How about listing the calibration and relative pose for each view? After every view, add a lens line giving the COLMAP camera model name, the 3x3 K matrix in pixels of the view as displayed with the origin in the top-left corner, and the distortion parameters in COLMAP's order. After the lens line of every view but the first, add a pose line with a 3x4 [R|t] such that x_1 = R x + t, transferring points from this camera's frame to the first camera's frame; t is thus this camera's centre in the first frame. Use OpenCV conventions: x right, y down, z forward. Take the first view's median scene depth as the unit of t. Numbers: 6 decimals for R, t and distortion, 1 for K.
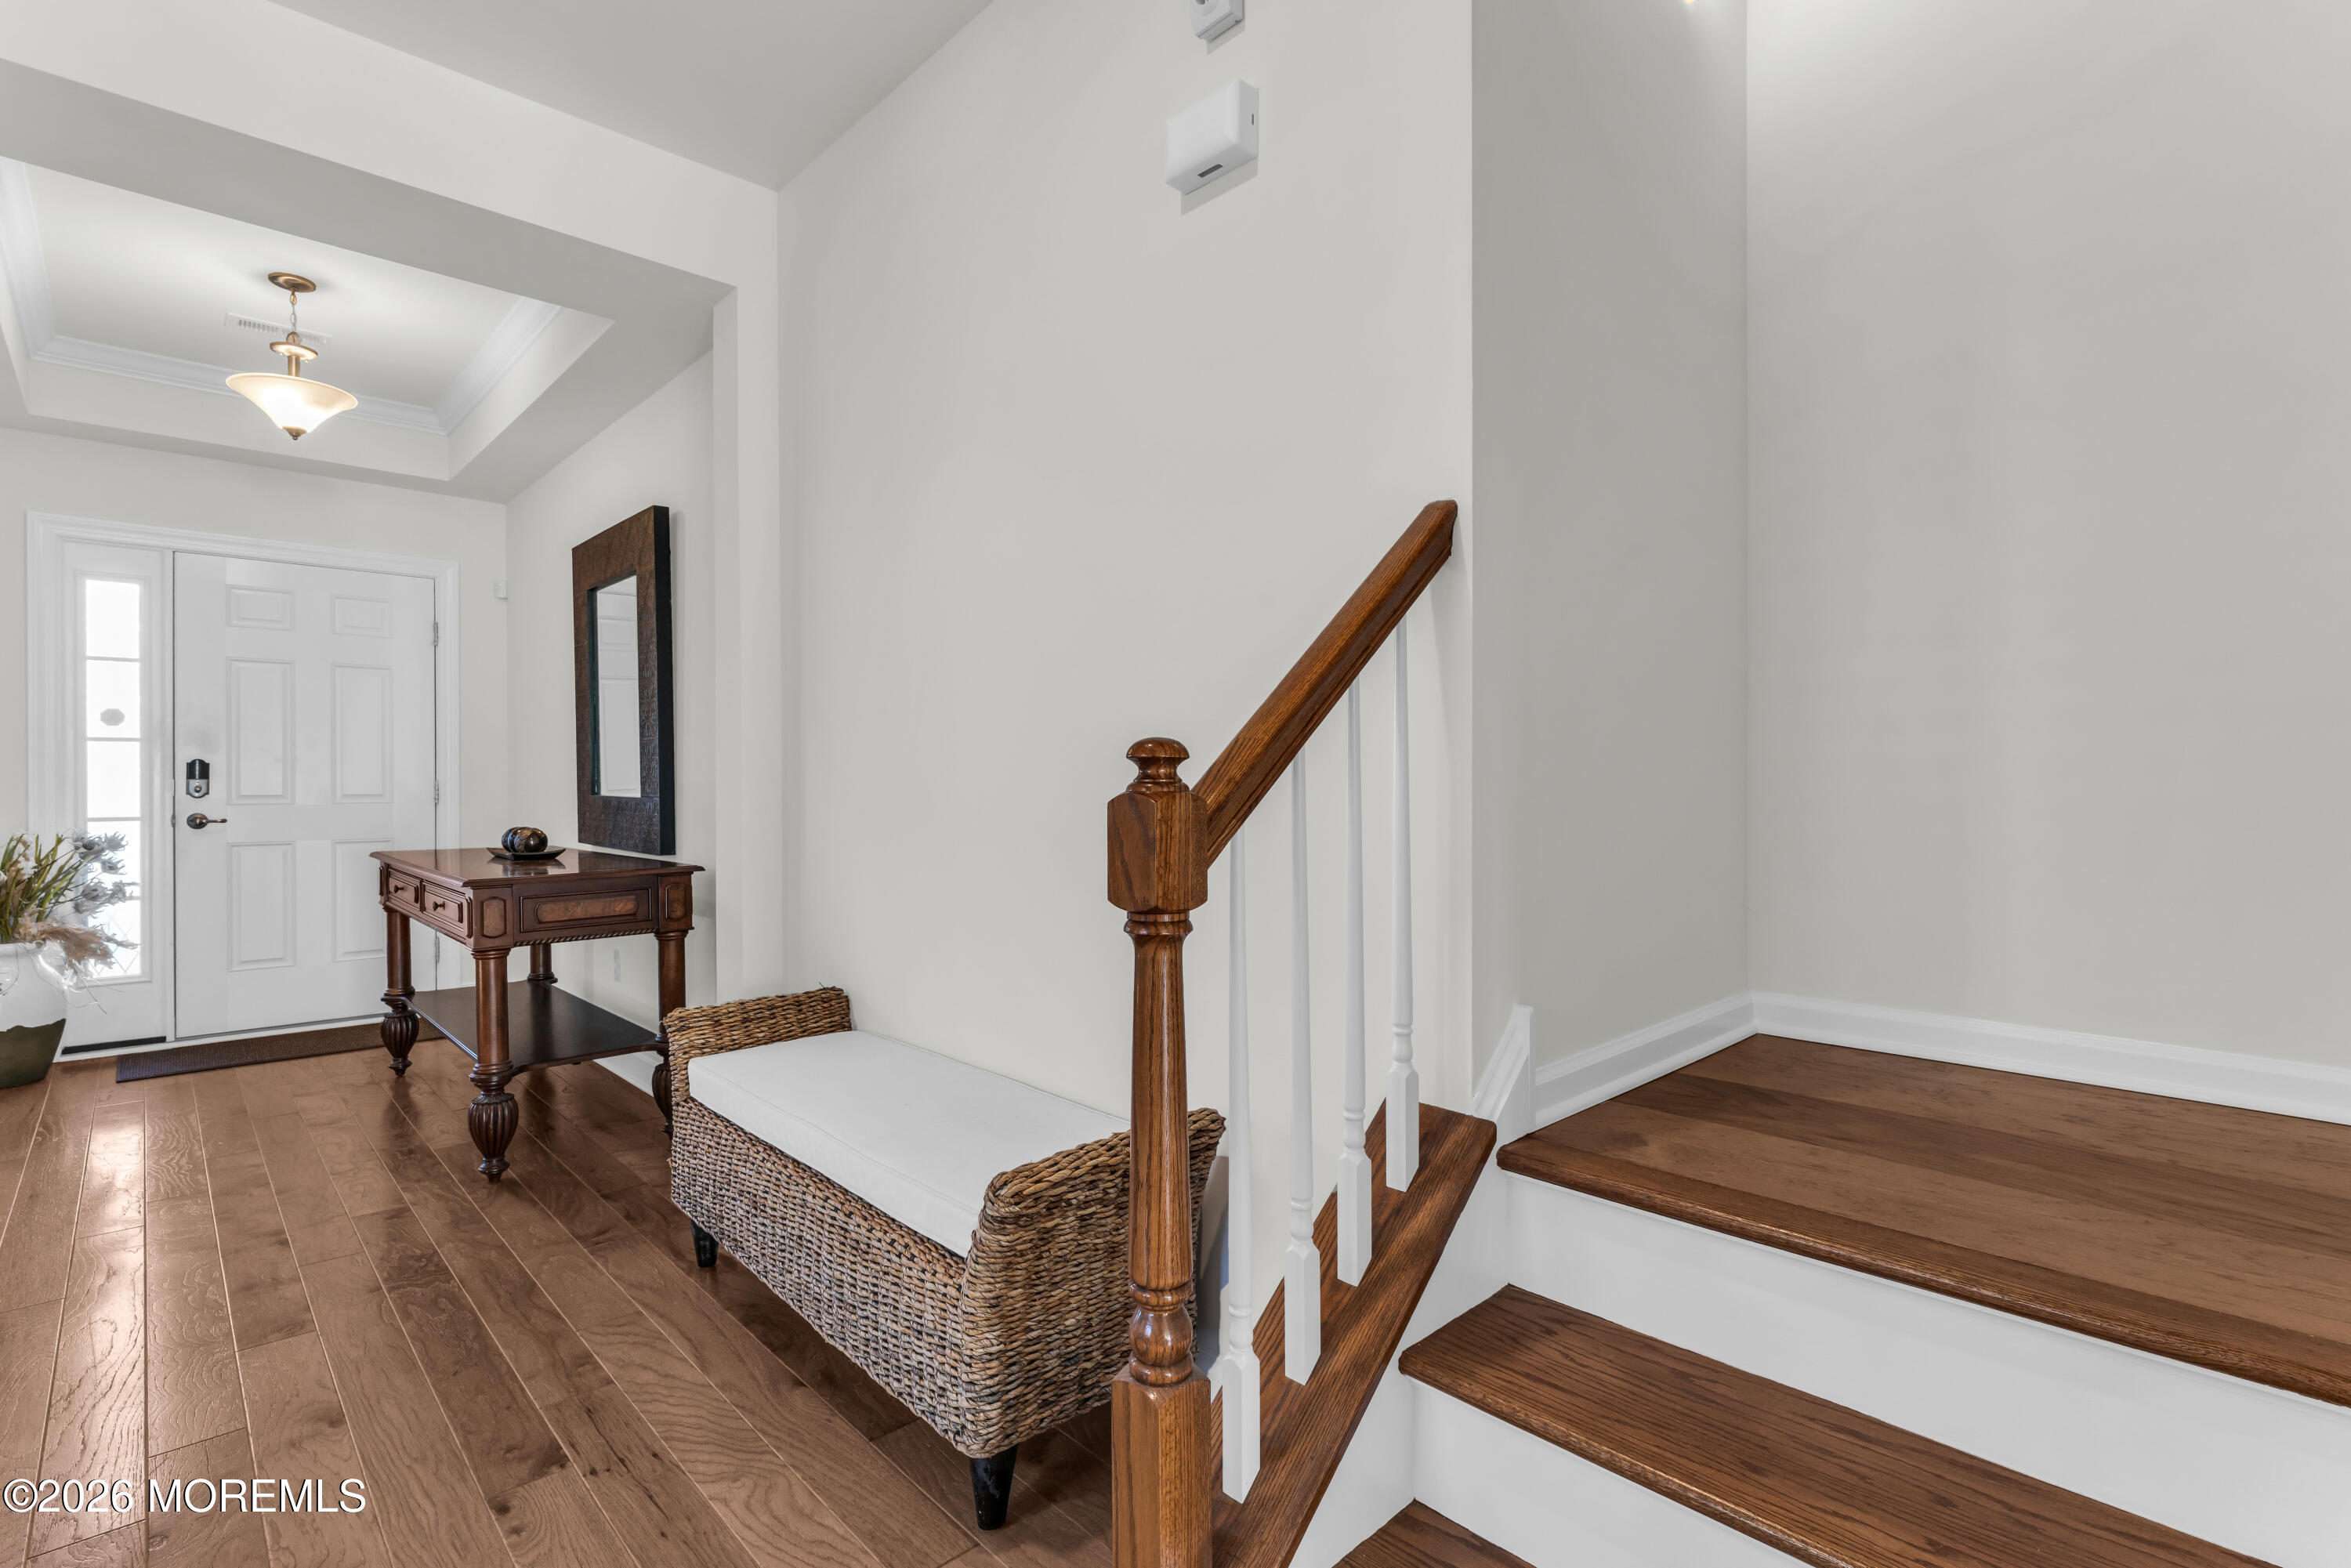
lens RADIAL K [[1129.7, 0, 1168.9], [0, 1129.7, 786.4], [0, 0, 1]] dist [0.000464, -0.000368]
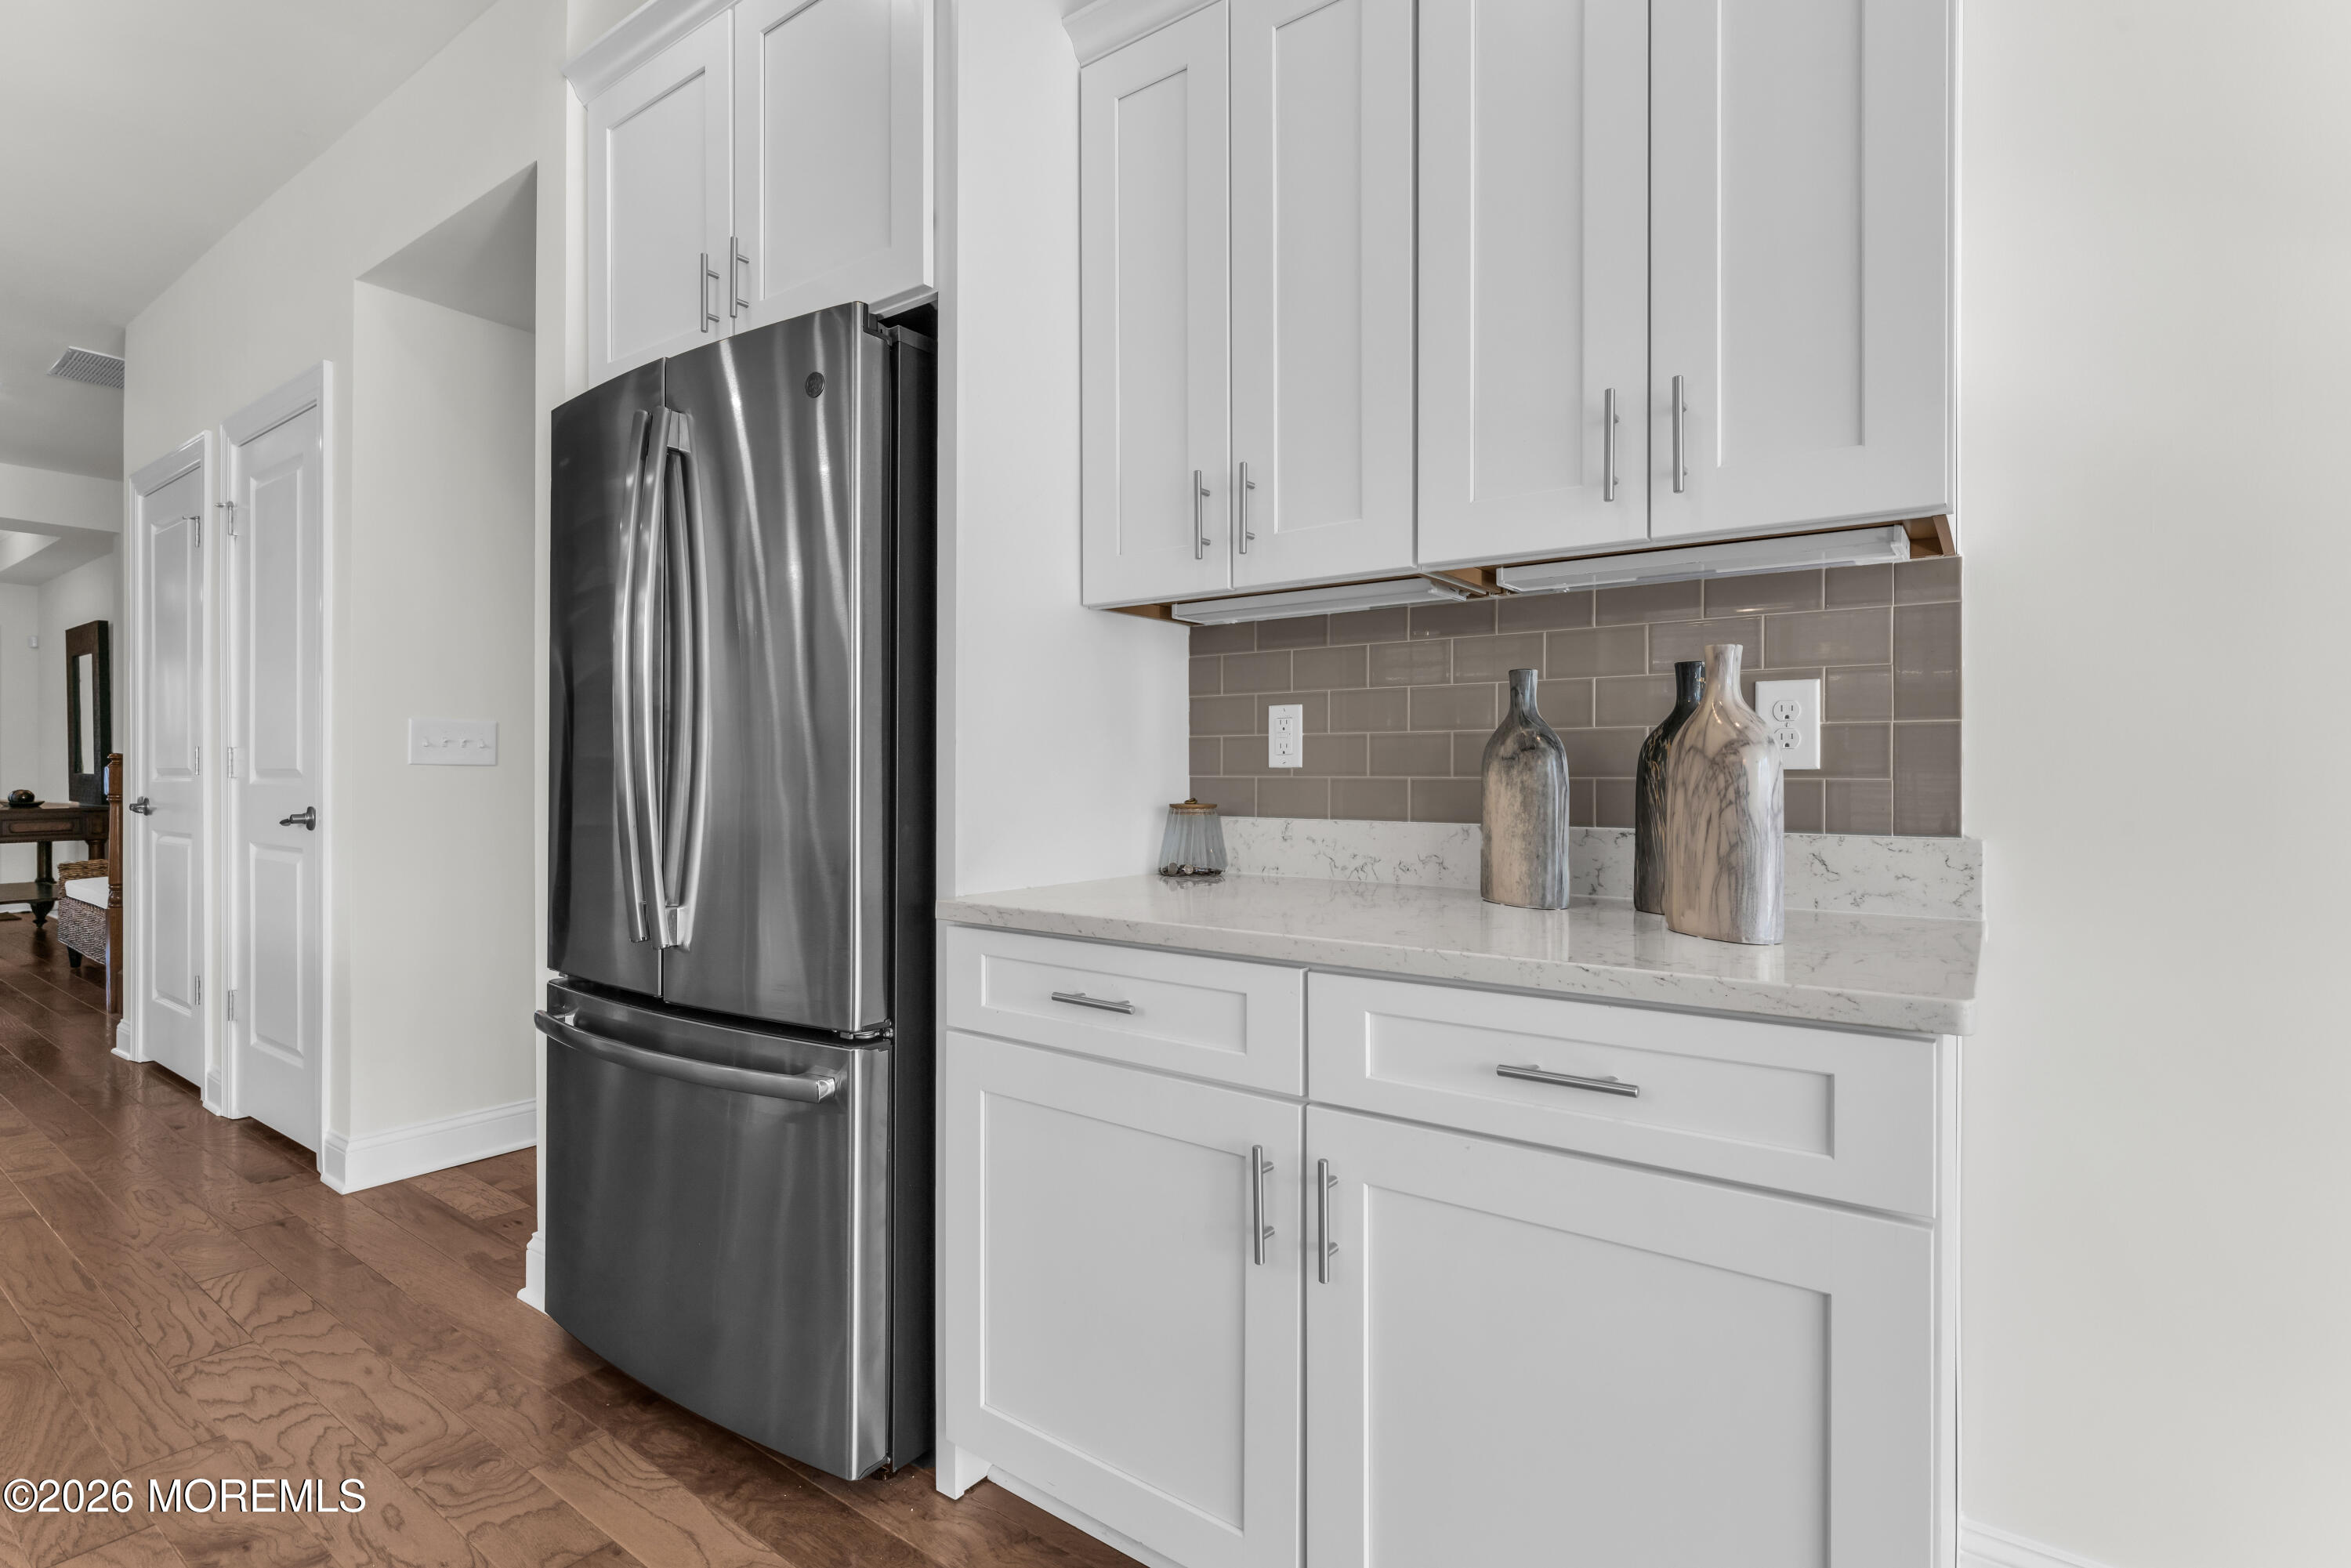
lens RADIAL K [[1122.5, 0, 1169.5], [0, 1122.5, 764.6], [0, 0, 1]] dist [0.000192, 0.000249]
pose [[0.986726, -0.006456, 0.162268, 0.942964], [0.006926, 0.999973, -0.002326, 0.012483], [-0.162249, 0.003419, 0.986744, -1.067487]]
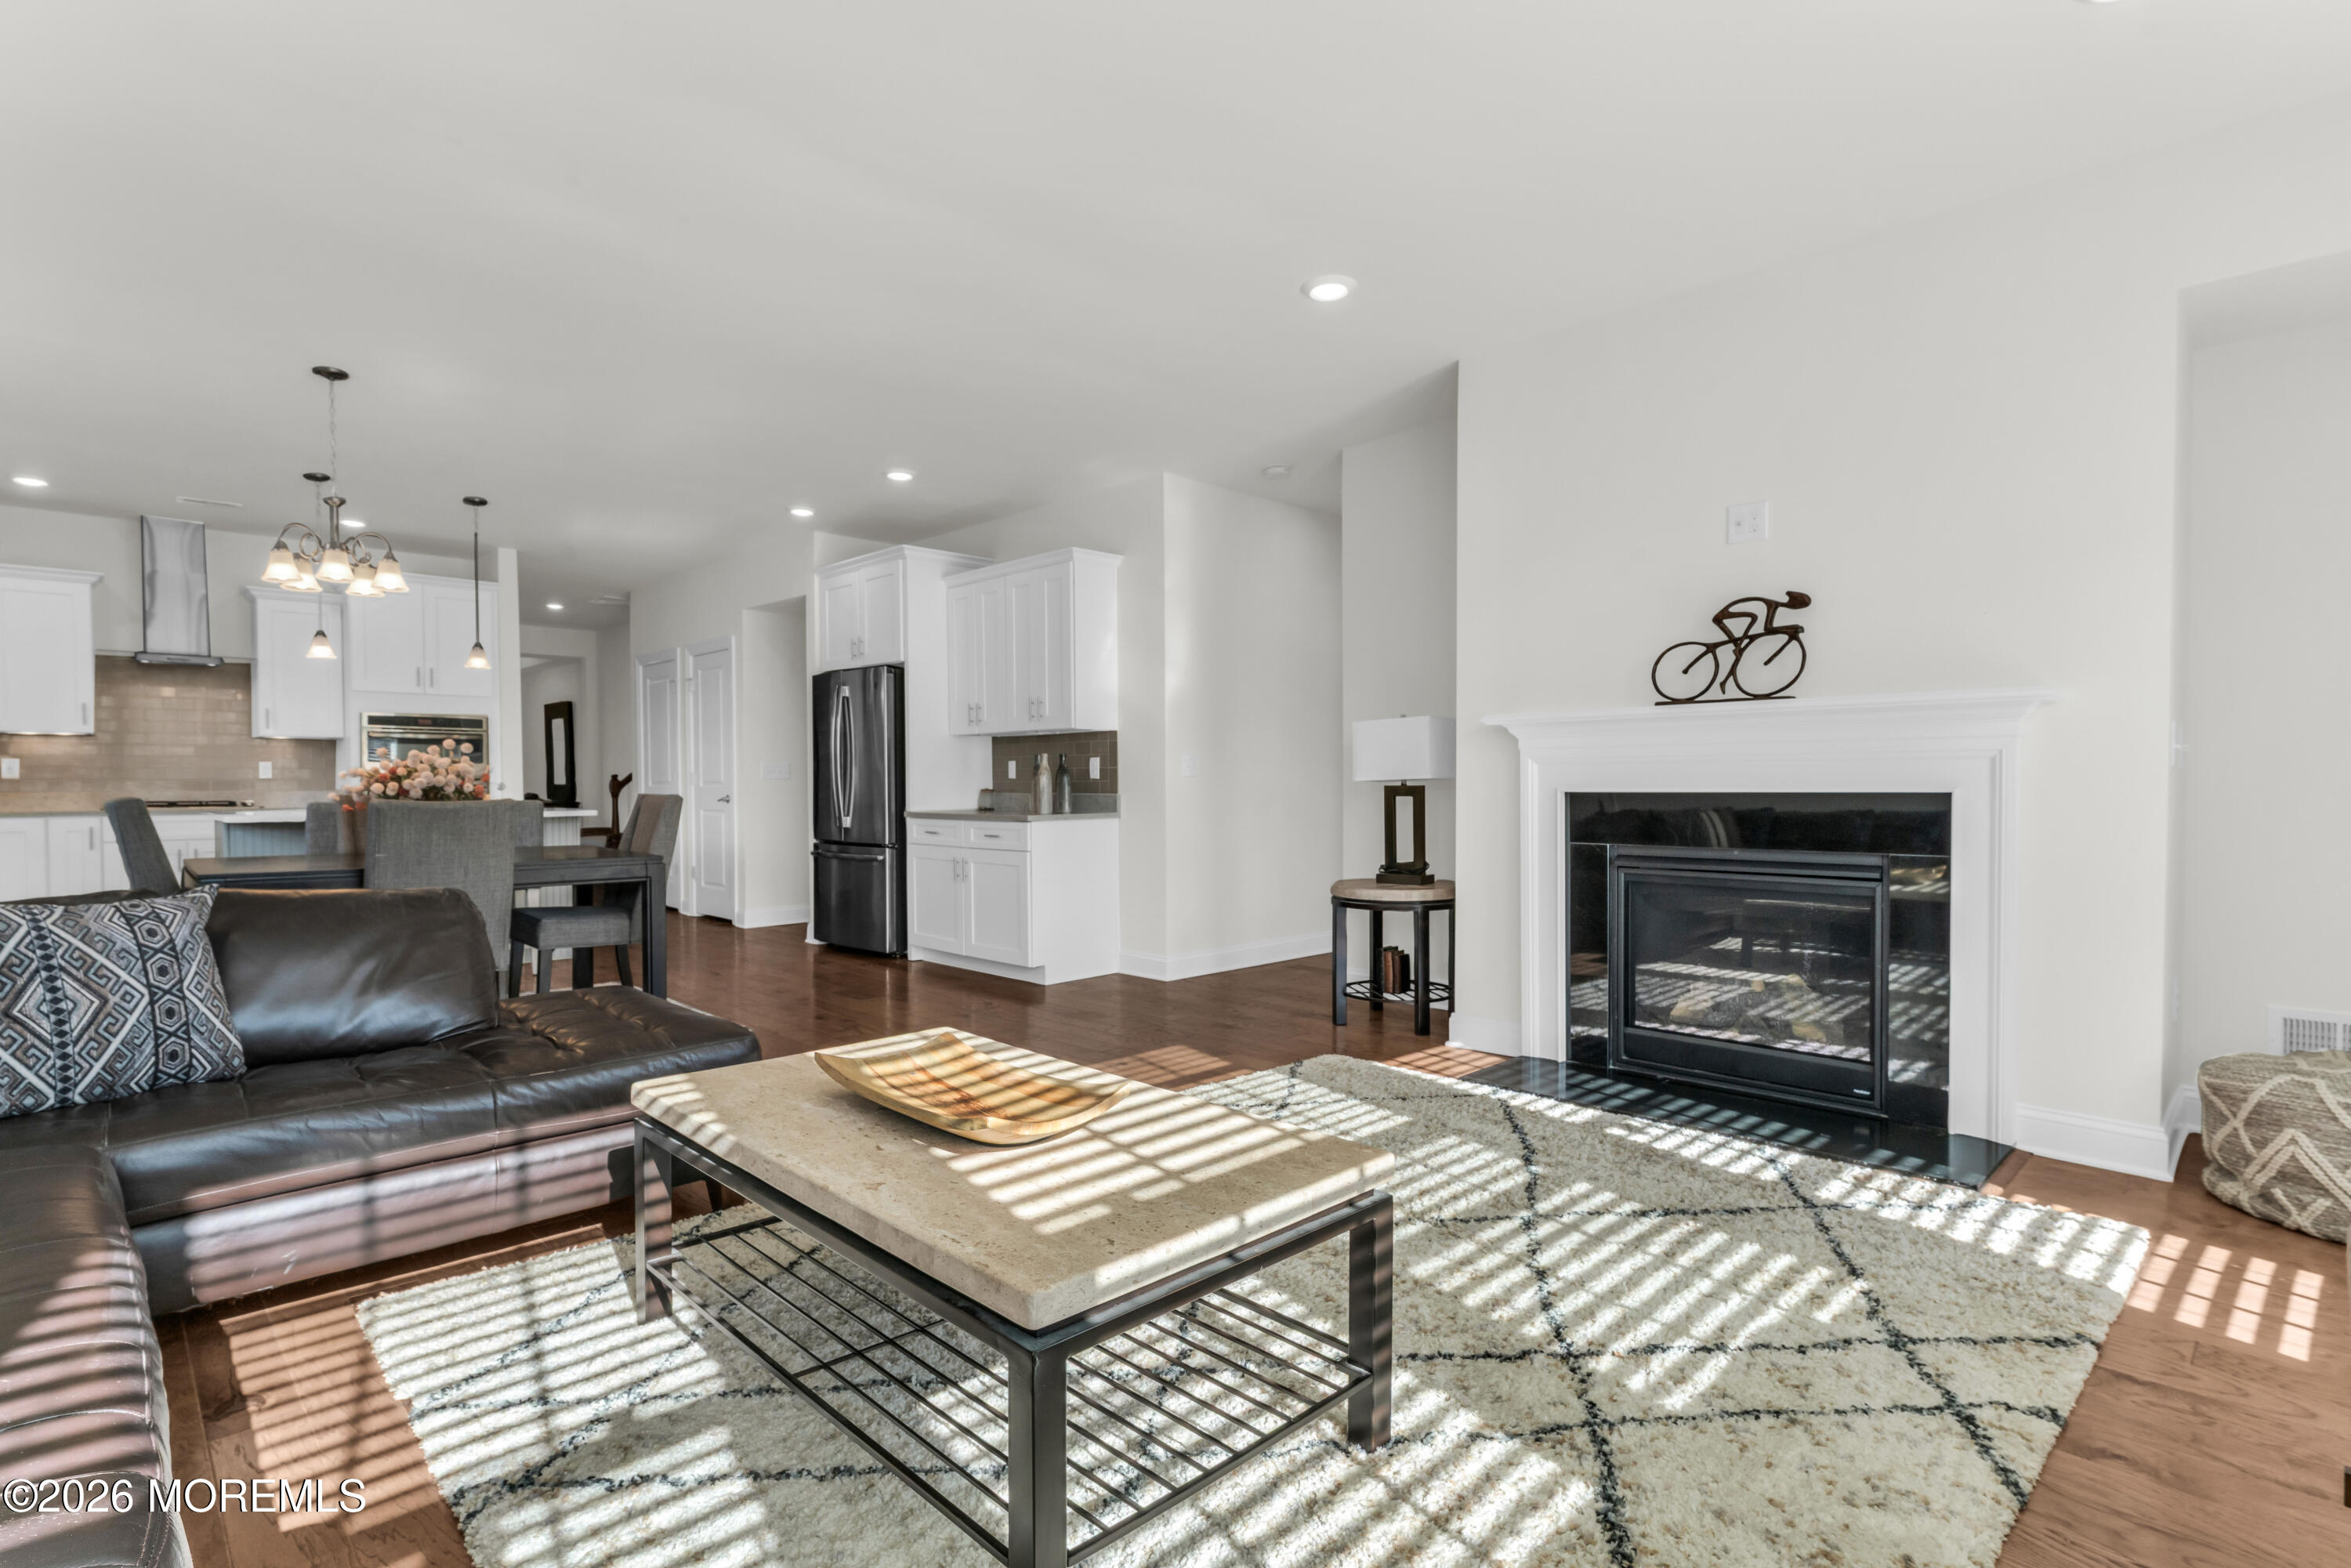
lens RADIAL K [[1129.7, 0, 1168.9], [0, 1129.7, 786.4], [0, 0, 1]] dist [0.000464, -0.000368]
pose [[0.999876, -0.015110, -0.004480, 1.321876], [0.015149, 0.999846, 0.008892, 0.012931], [0.004345, -0.008958, 0.999950, -2.316421]]
